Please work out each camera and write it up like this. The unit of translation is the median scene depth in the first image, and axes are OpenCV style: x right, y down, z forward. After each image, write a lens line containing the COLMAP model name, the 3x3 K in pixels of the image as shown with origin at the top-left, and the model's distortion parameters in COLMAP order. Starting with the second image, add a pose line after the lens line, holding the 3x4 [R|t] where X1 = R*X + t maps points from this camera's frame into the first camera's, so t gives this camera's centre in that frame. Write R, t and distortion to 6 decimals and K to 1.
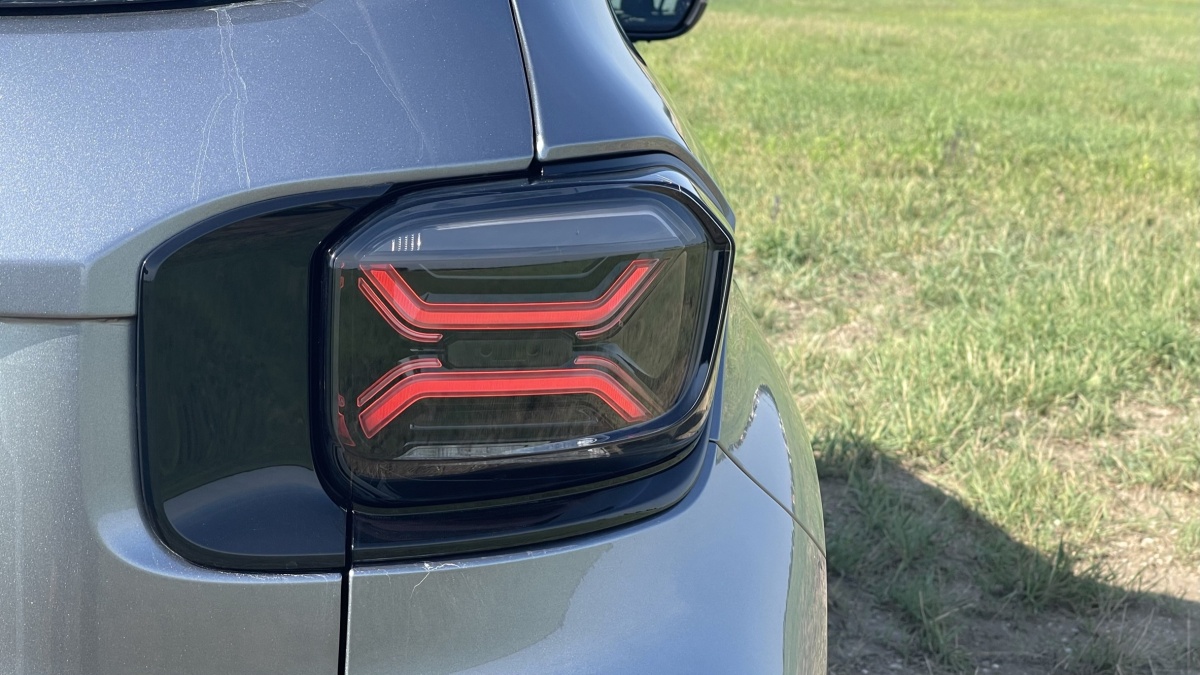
lens RADIAL K [[2161.4, 0, 600.0], [0, 2161.4, 337.5], [0, 0, 1]] dist [0.008706, 1.606543]
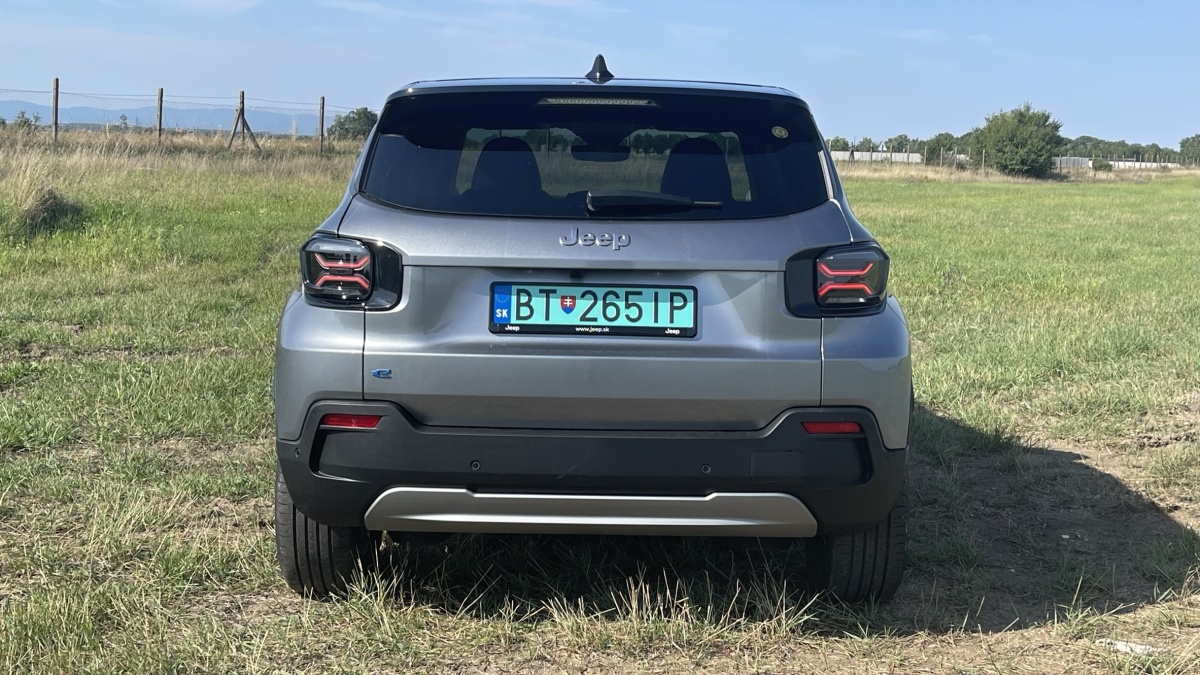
lens RADIAL K [[1671.3, 0, 600.0], [0, 1671.3, 337.5], [0, 0, 1]] dist [0.117305, 0.001430]
pose [[0.998191, -0.032973, -0.050276, -0.053732], [0.029289, 0.996951, -0.072325, 0.051599], [0.052507, 0.070721, 0.996113, -0.372796]]
